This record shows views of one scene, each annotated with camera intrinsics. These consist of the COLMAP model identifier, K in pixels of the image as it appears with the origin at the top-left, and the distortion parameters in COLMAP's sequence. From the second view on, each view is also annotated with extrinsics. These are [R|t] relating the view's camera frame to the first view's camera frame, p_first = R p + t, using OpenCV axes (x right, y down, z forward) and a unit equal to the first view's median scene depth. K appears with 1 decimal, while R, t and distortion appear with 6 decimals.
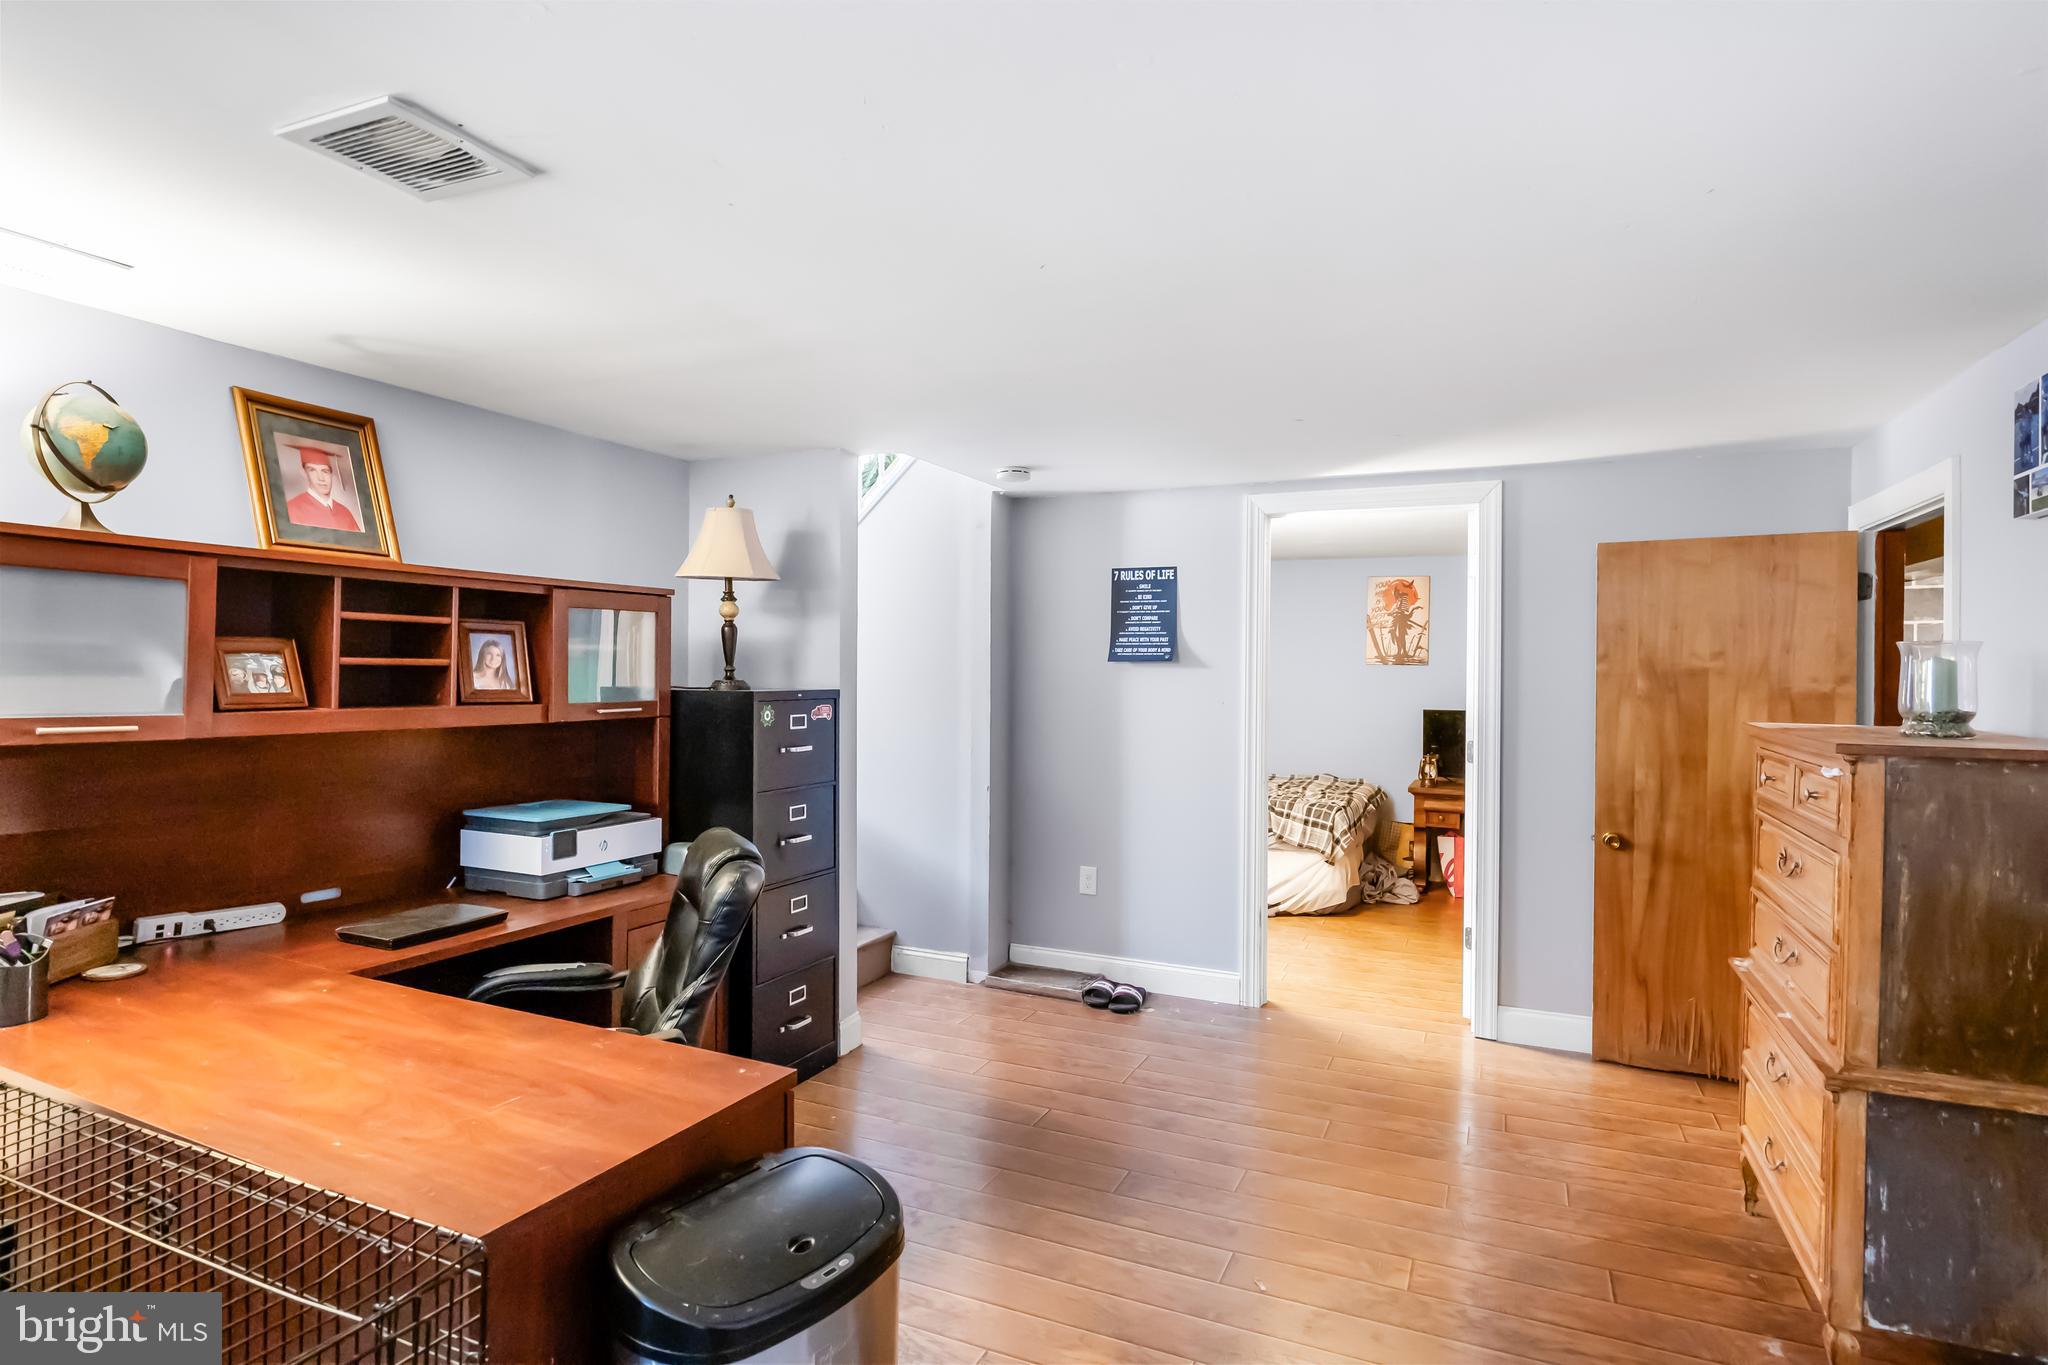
lens RADIAL K [[1083.3, 0, 1021.0], [0, 1083.3, 682.4], [0, 0, 1]] dist [-0.004000, 0.004187]
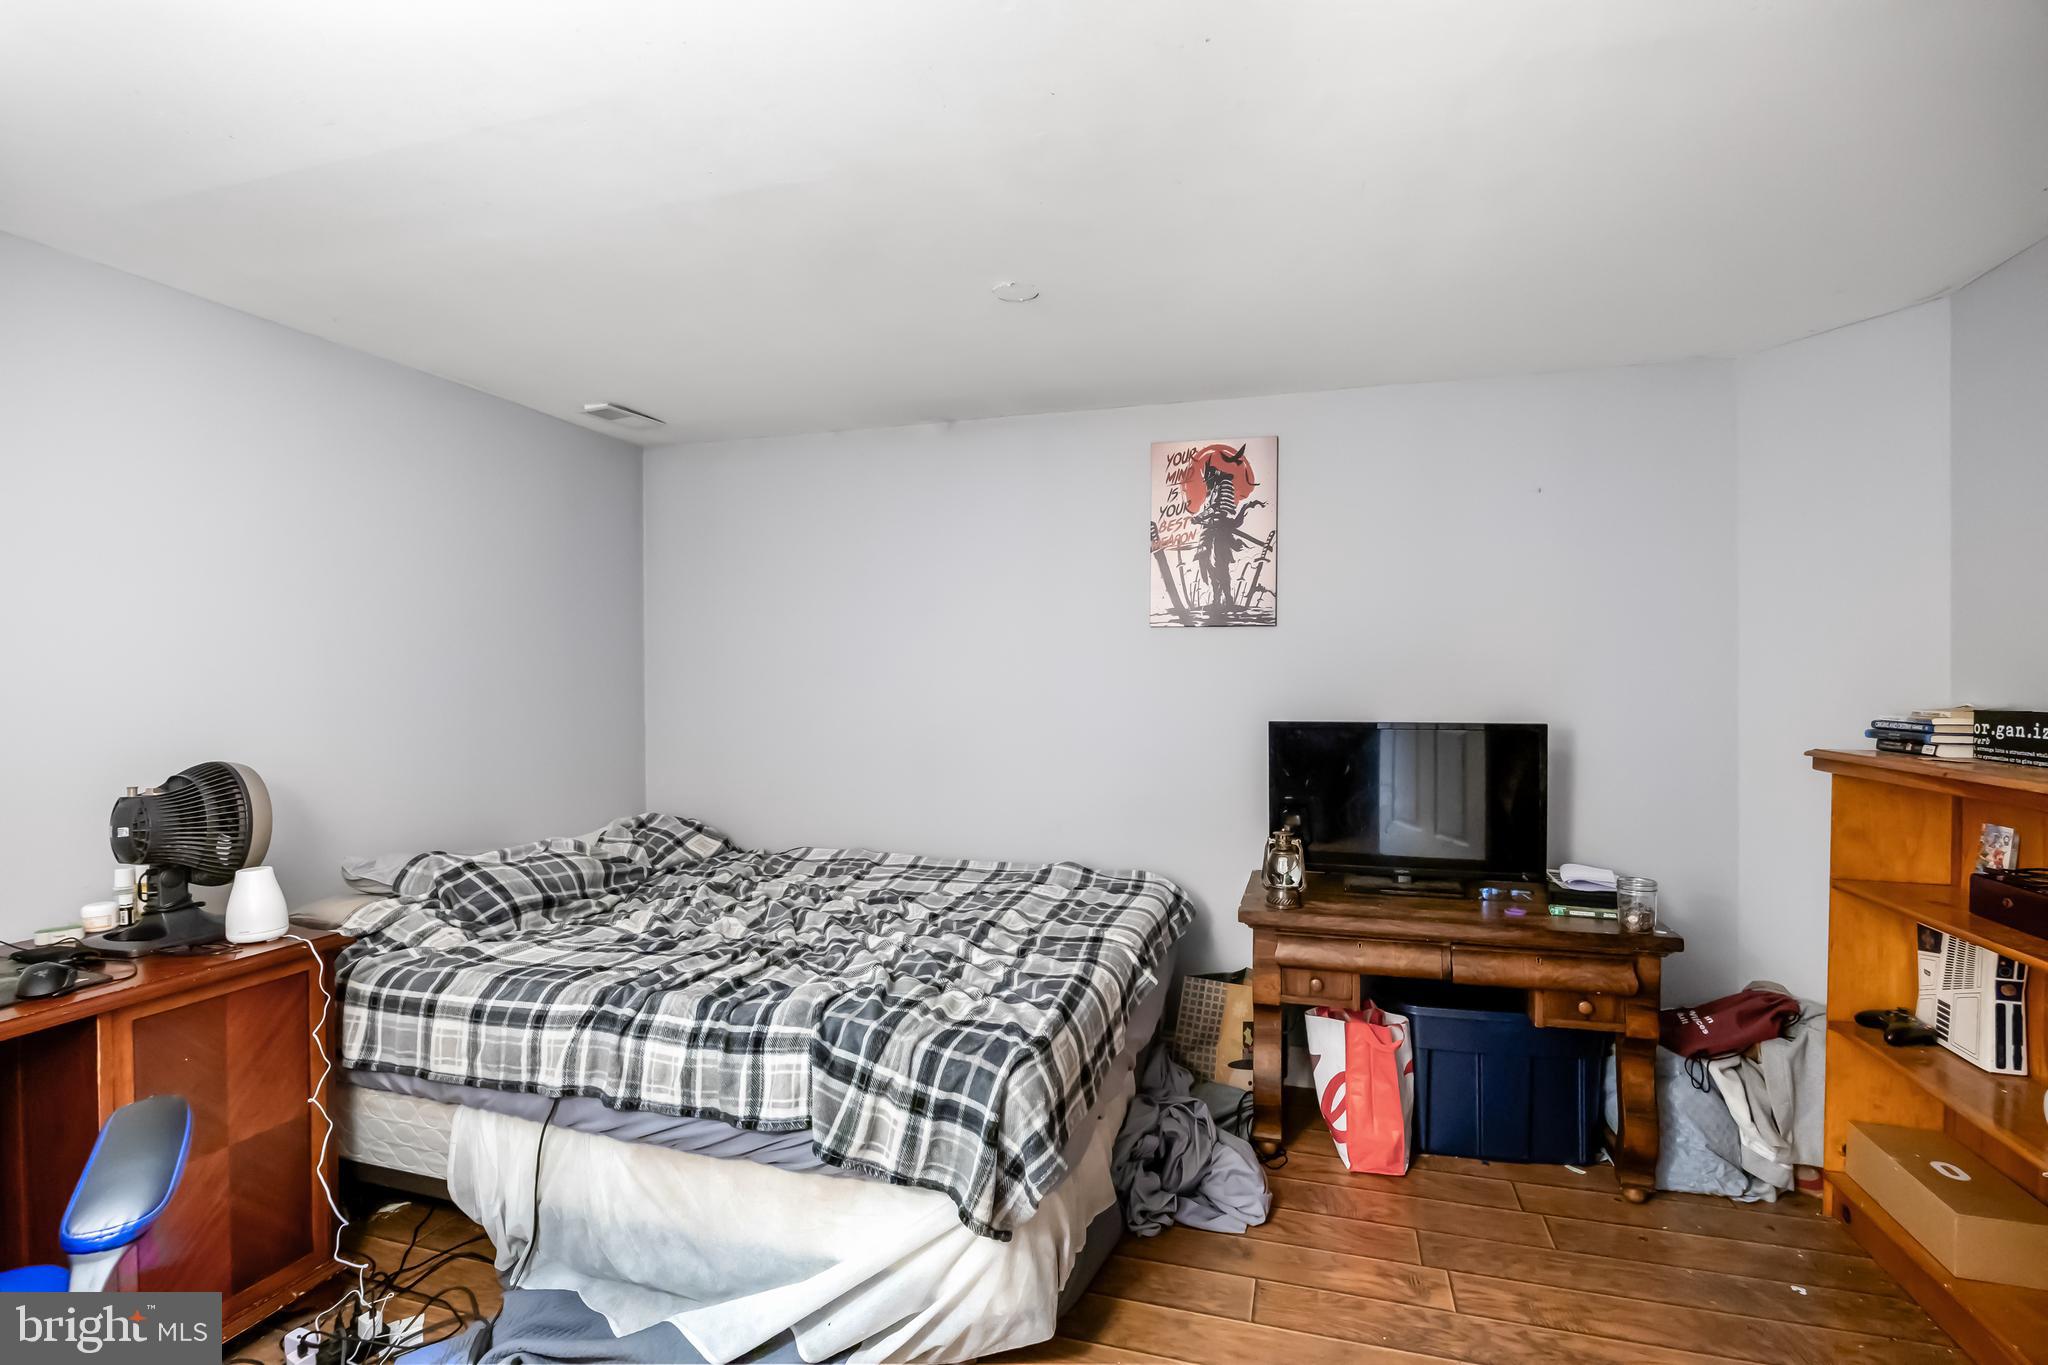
lens RADIAL K [[990.4, 0, 1022.8], [0, 990.4, 682.4], [0, 0, 1]] dist [-0.005844, -0.001595]
pose [[0.991954, -0.012146, 0.126017, 0.228497], [0.012933, 0.999902, -0.005432, 0.009967], [-0.125939, 0.007019, 0.992013, 0.632615]]
